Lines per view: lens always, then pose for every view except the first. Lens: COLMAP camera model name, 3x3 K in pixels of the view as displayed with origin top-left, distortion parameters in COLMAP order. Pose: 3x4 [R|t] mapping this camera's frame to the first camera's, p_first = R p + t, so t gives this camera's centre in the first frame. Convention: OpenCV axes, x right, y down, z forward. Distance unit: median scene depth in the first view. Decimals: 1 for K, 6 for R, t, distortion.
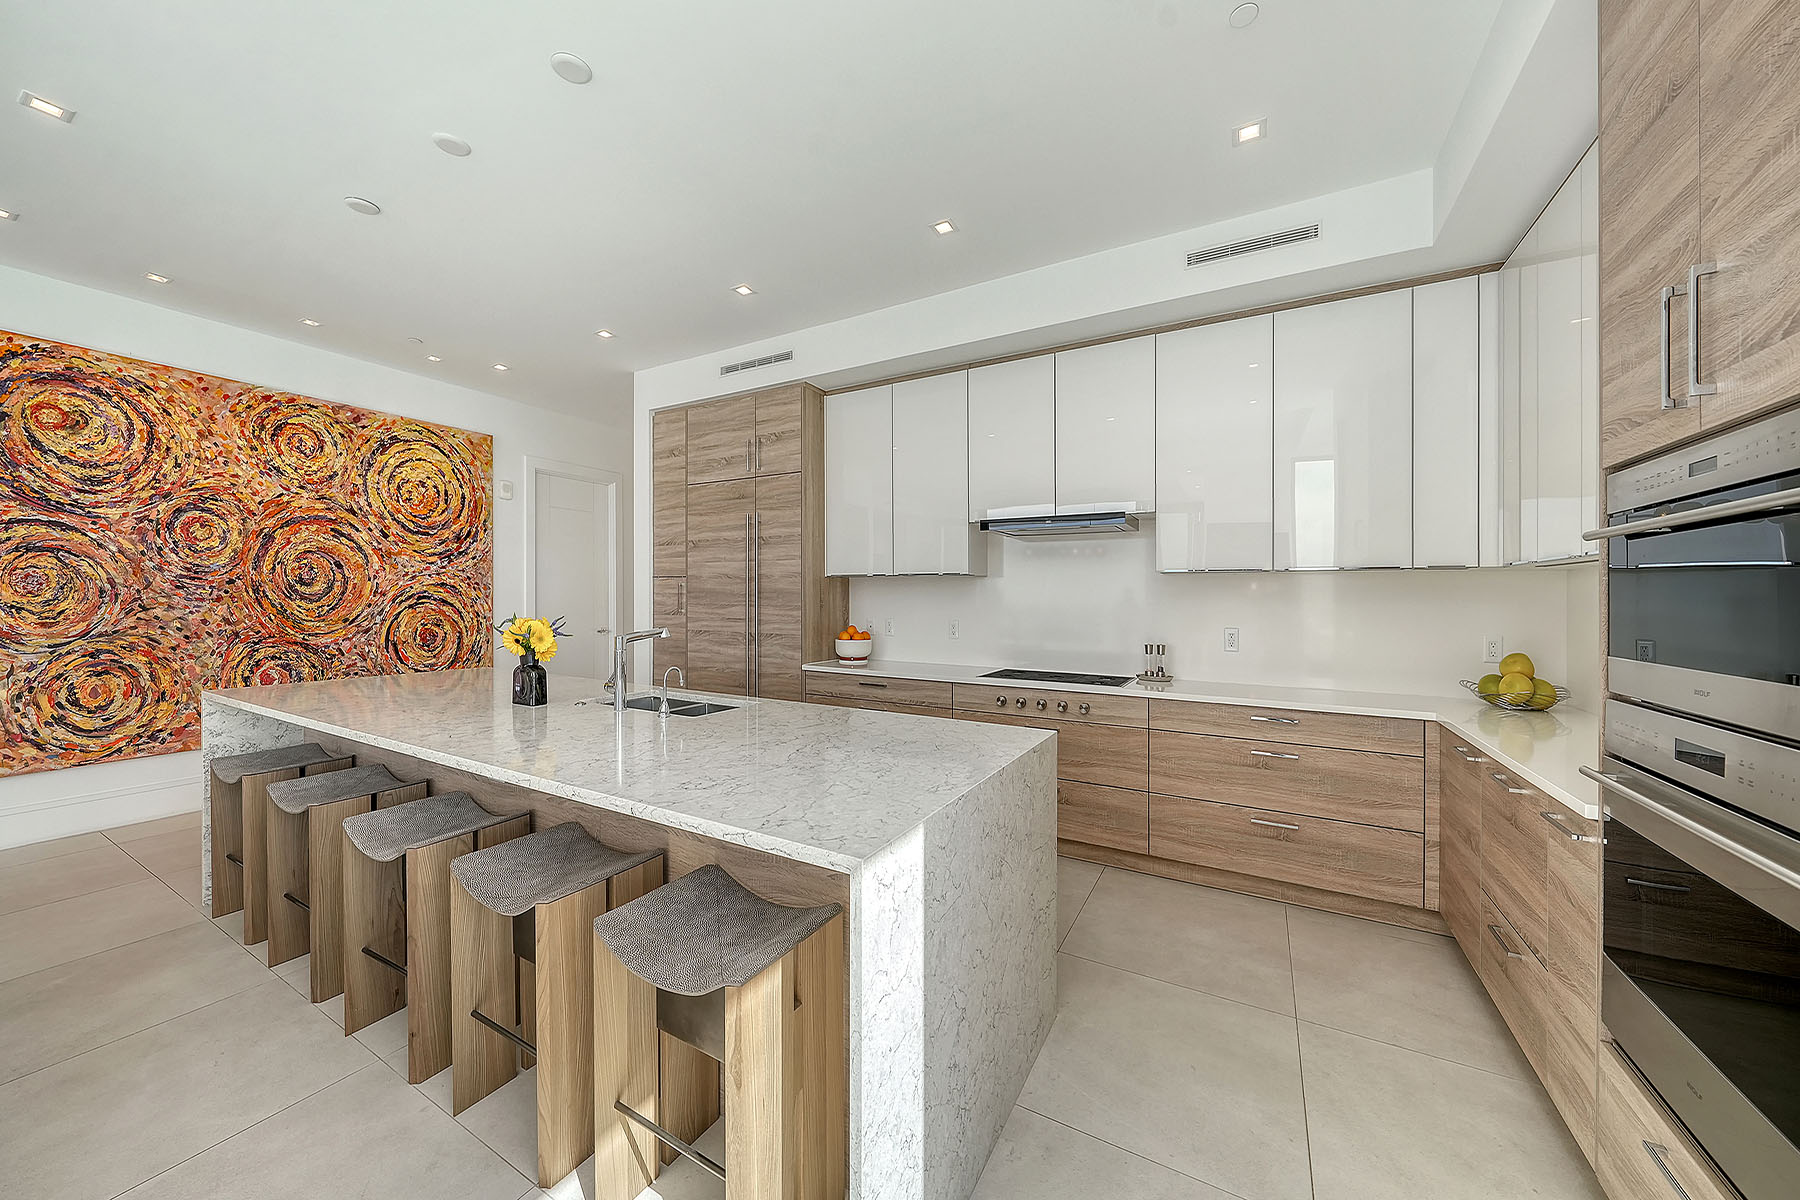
lens RADIAL K [[622.2, 0, 899.2], [0, 622.2, 588.8], [0, 0, 1]] dist [-0.003157, -0.000232]
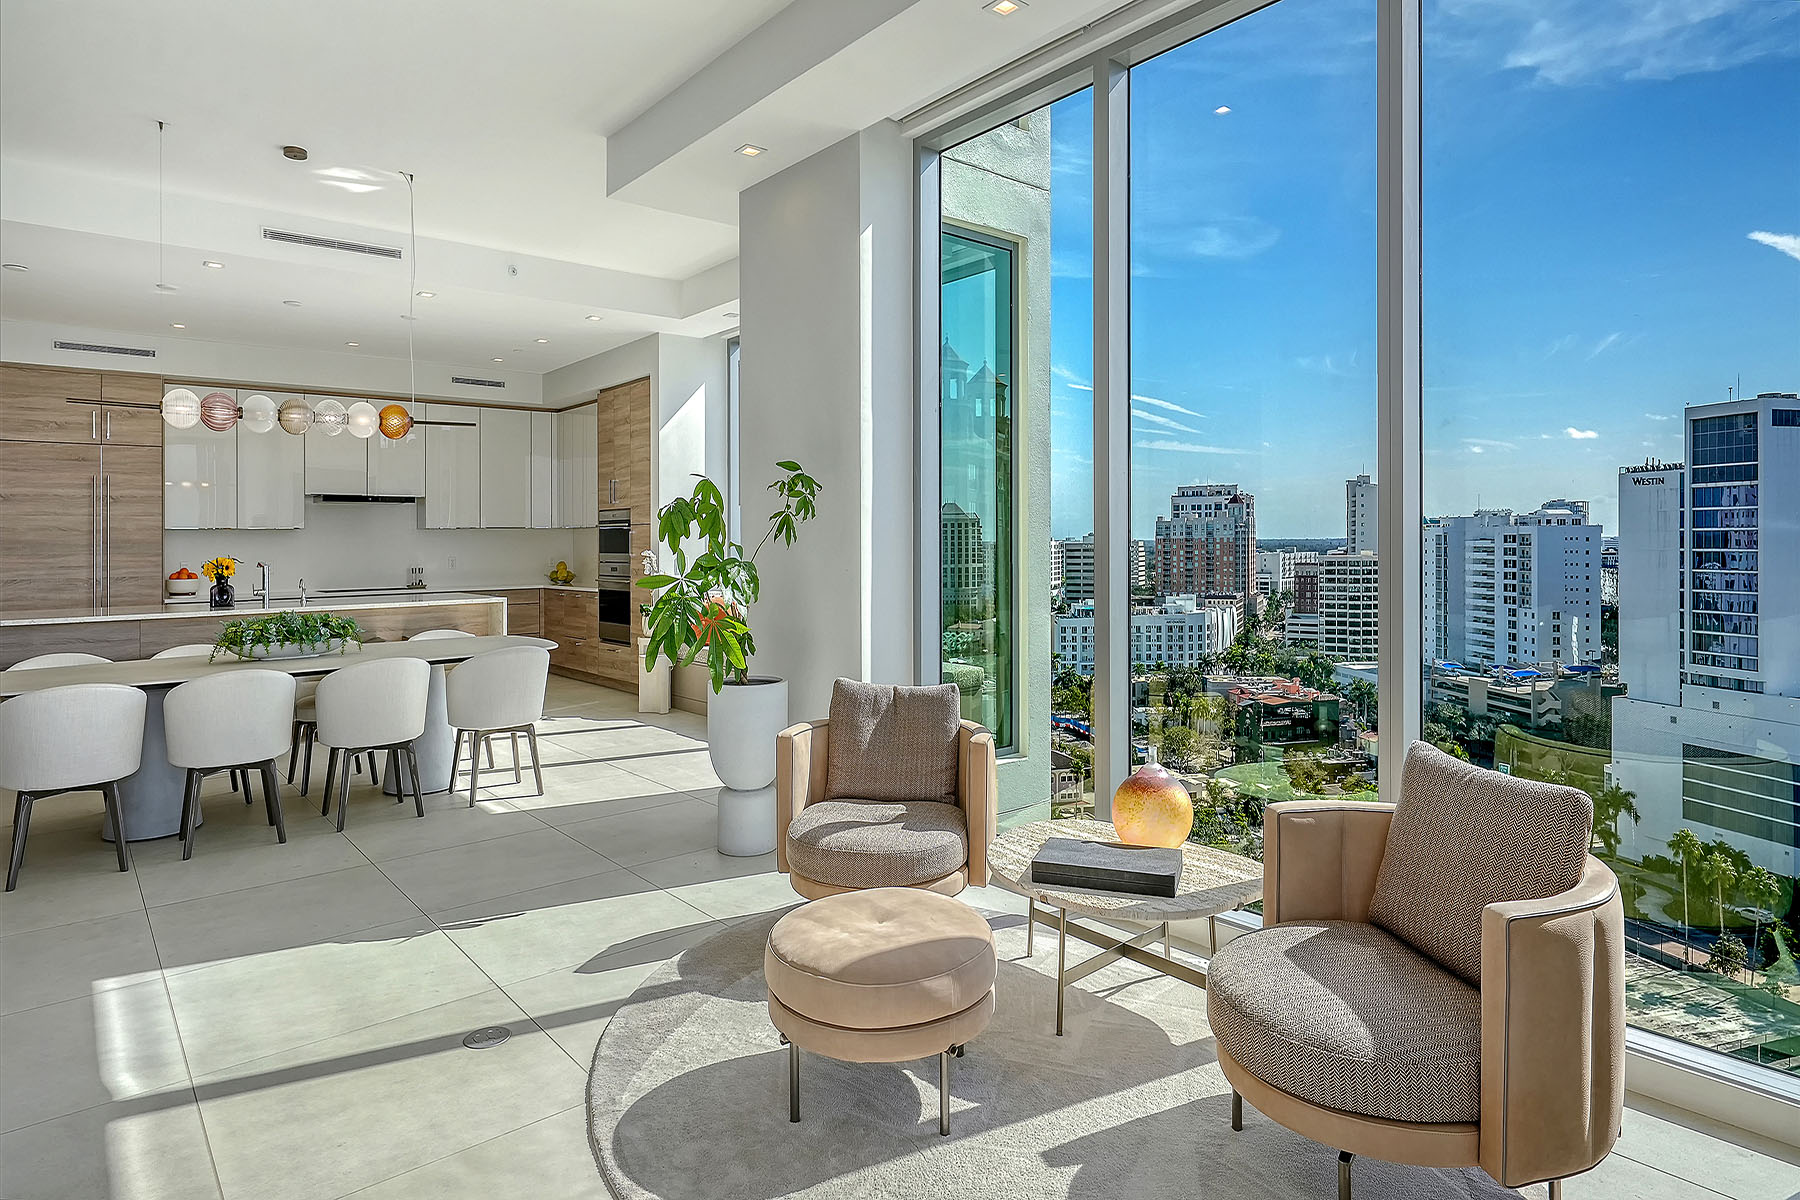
lens RADIAL K [[995.1, 0, 853.1], [0, 995.1, 548.7], [0, 0, 1]] dist [0.008580, -0.002056]
pose [[0.381056, -0.020578, 0.924323, -1.479067], [0.001216, 0.999763, 0.021757, -0.023240], [-0.924551, -0.007167, 0.380991, -1.057802]]
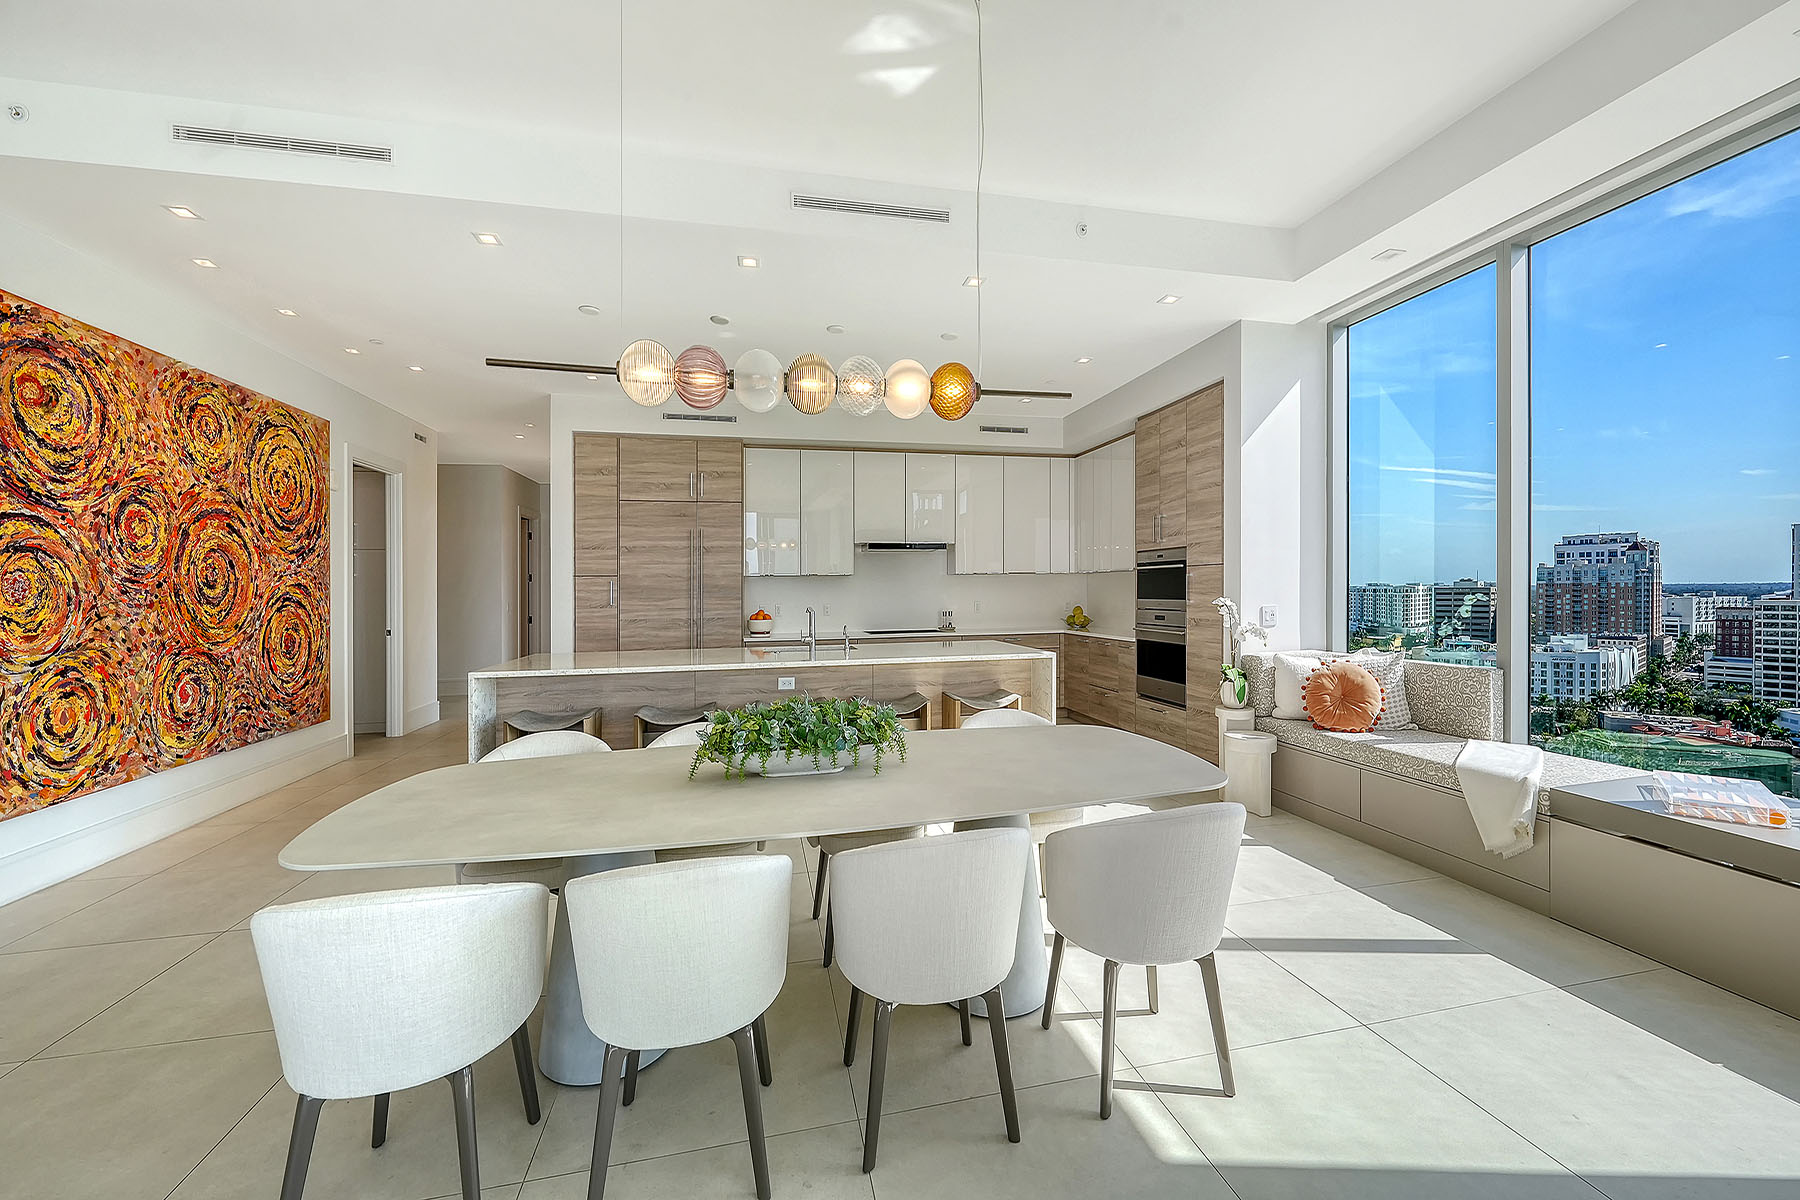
lens RADIAL K [[670.2, 0, 899.4], [0, 670.2, 580.9], [0, 0, 1]] dist [-0.002517, -0.000898]
pose [[0.749594, -0.008806, 0.661839, -0.885438], [0.008849, 0.999955, 0.003282, -0.010575], [-0.661839, 0.003396, 0.749638, -0.376029]]
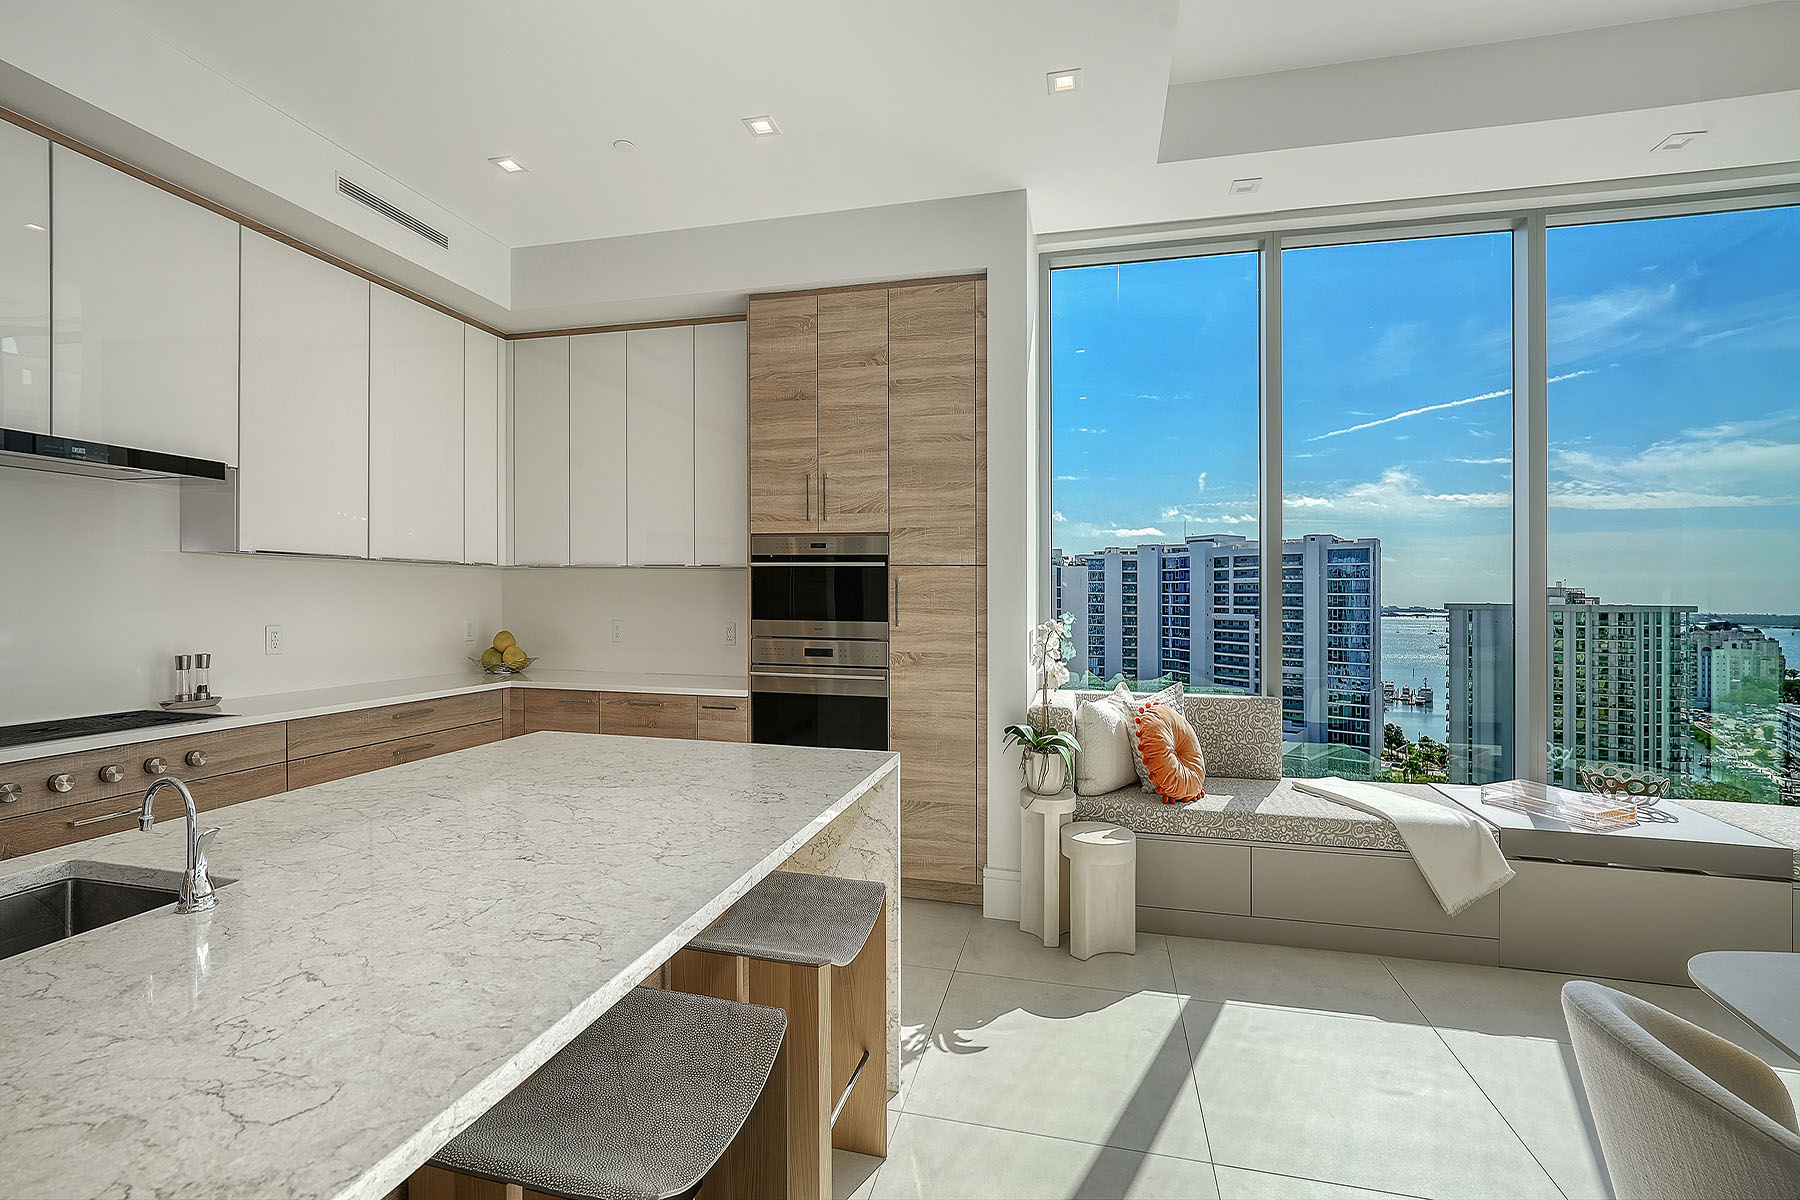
lens RADIAL K [[753.8, 0, 883.5], [0, 753.8, 623.1], [0, 0, 1]] dist [0.002747, -0.000538]
pose [[-0.254074, -0.040829, 0.966323, -0.494803], [-0.022221, 0.999091, 0.036371, 0.003779], [-0.966930, -0.012231, -0.254750, 0.386218]]
